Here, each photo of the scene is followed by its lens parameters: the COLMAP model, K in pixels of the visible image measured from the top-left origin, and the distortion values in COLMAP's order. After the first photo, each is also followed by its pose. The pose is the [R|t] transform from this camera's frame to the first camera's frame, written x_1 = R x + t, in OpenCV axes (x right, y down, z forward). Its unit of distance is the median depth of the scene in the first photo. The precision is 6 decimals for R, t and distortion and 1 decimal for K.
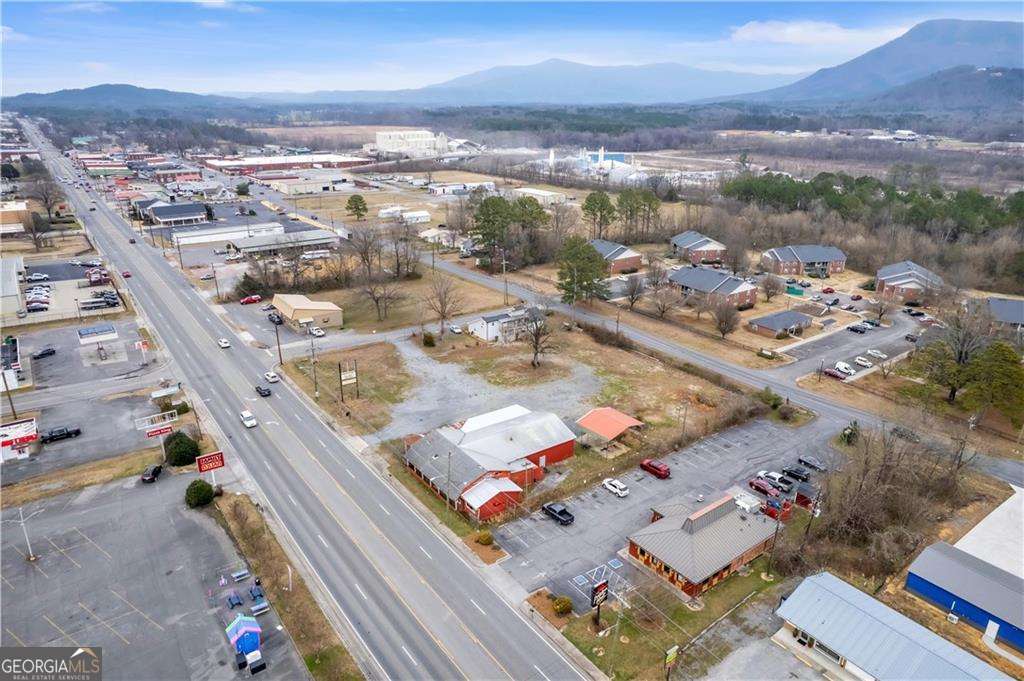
lens RADIAL K [[654.6, 0, 515.5], [0, 654.6, 350.7], [0, 0, 1]] dist [-0.075211, 0.069674]
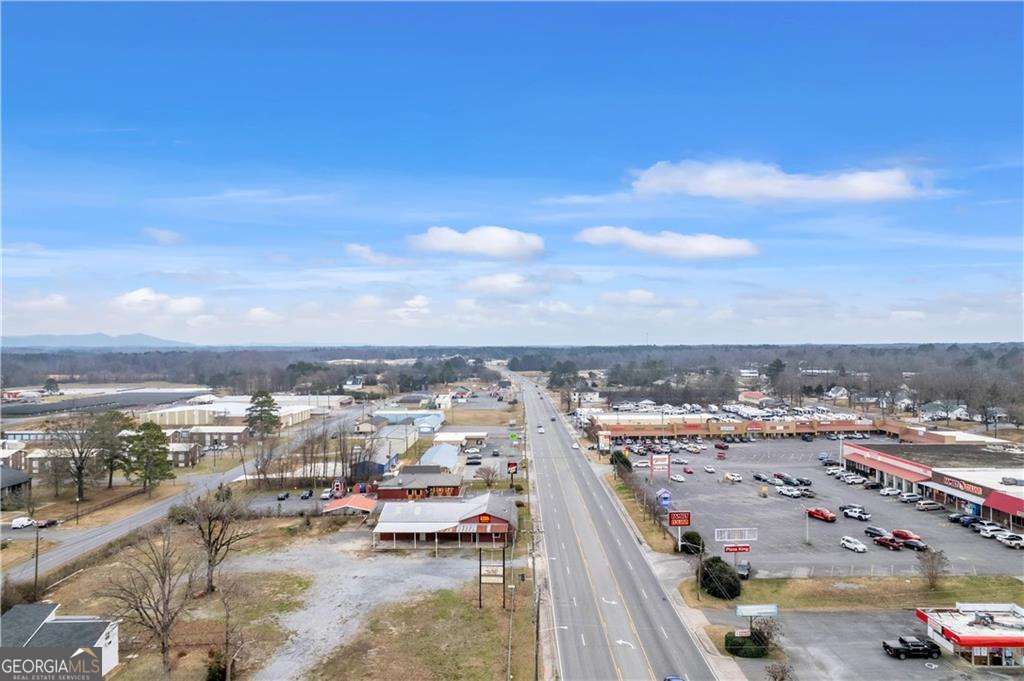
lens RADIAL K [[654.6, 0, 515.5], [0, 654.6, 350.7], [0, 0, 1]] dist [-0.075211, 0.069674]
pose [[-0.802659, -0.008537, 0.596377, -0.506251], [0.213594, 0.929467, 0.300779, -0.280536], [-0.556880, 0.368805, -0.744222, 1.045500]]
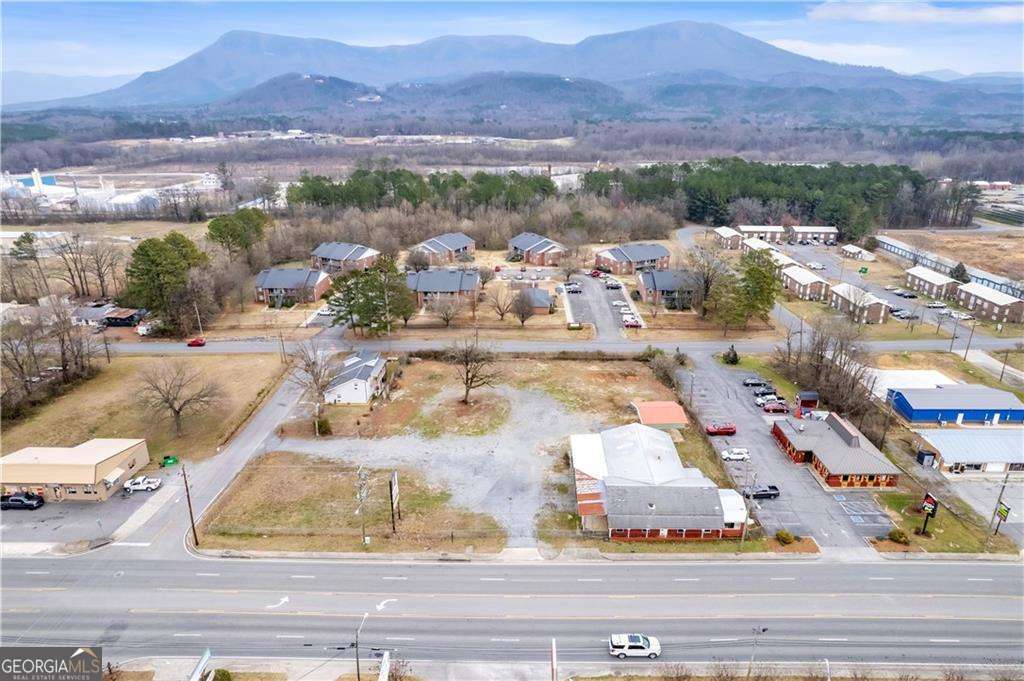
lens RADIAL K [[654.6, 0, 515.5], [0, 654.6, 350.7], [0, 0, 1]] dist [-0.075211, 0.069674]
pose [[0.609259, -0.286343, 0.739467, -0.485049], [0.290130, 0.948363, 0.128191, -0.120063], [-0.737989, 0.136440, 0.660875, 0.305844]]
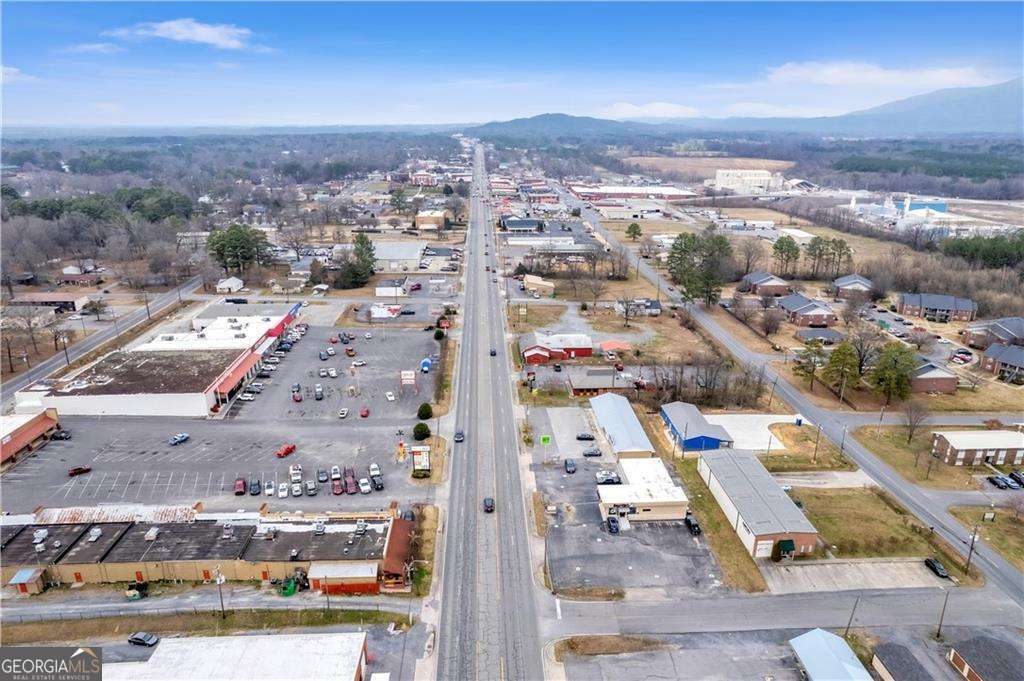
lens RADIAL K [[654.6, 0, 515.5], [0, 654.6, 350.7], [0, 0, 1]] dist [-0.075211, 0.069674]
pose [[0.833374, 0.176797, -0.523670, 0.623125], [-0.194486, 0.980668, 0.021577, 0.092218], [0.517361, 0.083865, 0.851648, -0.578673]]
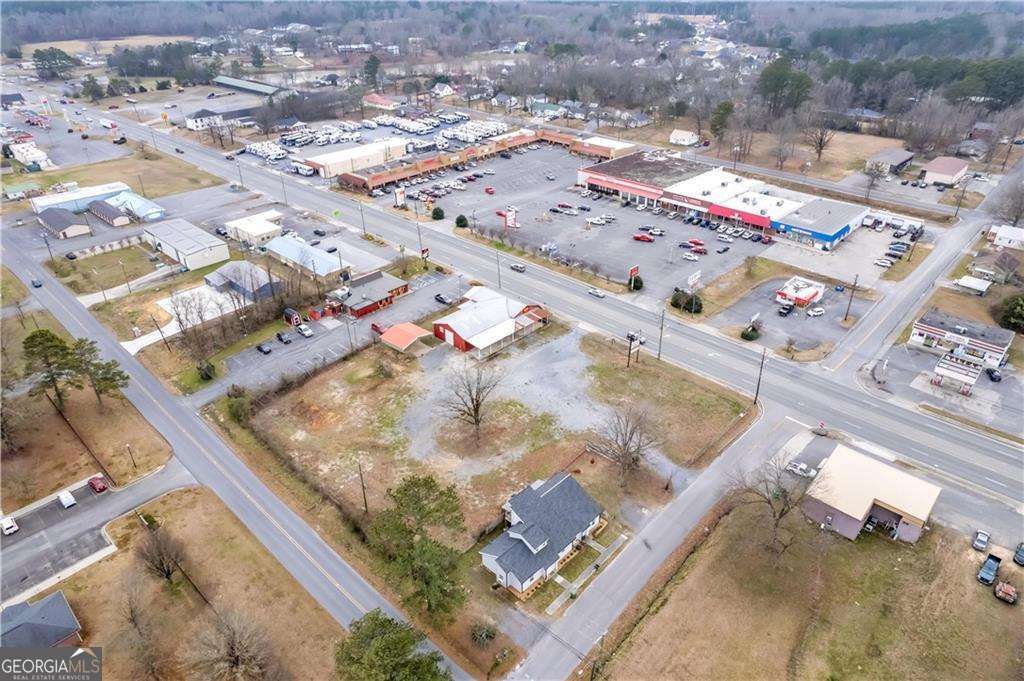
lens RADIAL K [[654.6, 0, 515.5], [0, 654.6, 350.7], [0, 0, 1]] dist [-0.075211, 0.069674]
pose [[-0.983870, 0.085386, -0.157192, 0.090490], [-0.071213, 0.619143, 0.782043, -0.605027], [0.164100, 0.780622, -0.603076, 1.221559]]
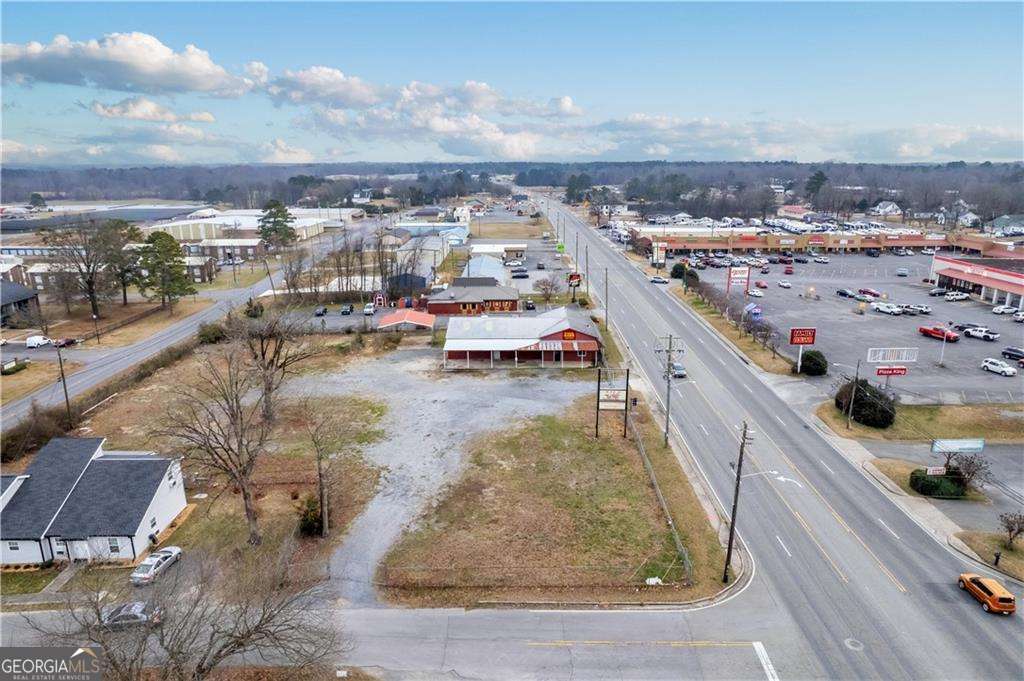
lens RADIAL K [[654.6, 0, 515.5], [0, 654.6, 350.7], [0, 0, 1]] dist [-0.075211, 0.069674]
pose [[-0.804175, -0.171093, 0.569236, -0.376717], [0.210346, 0.813788, 0.541759, -0.239579], [-0.555929, 0.555406, -0.618439, 1.023536]]
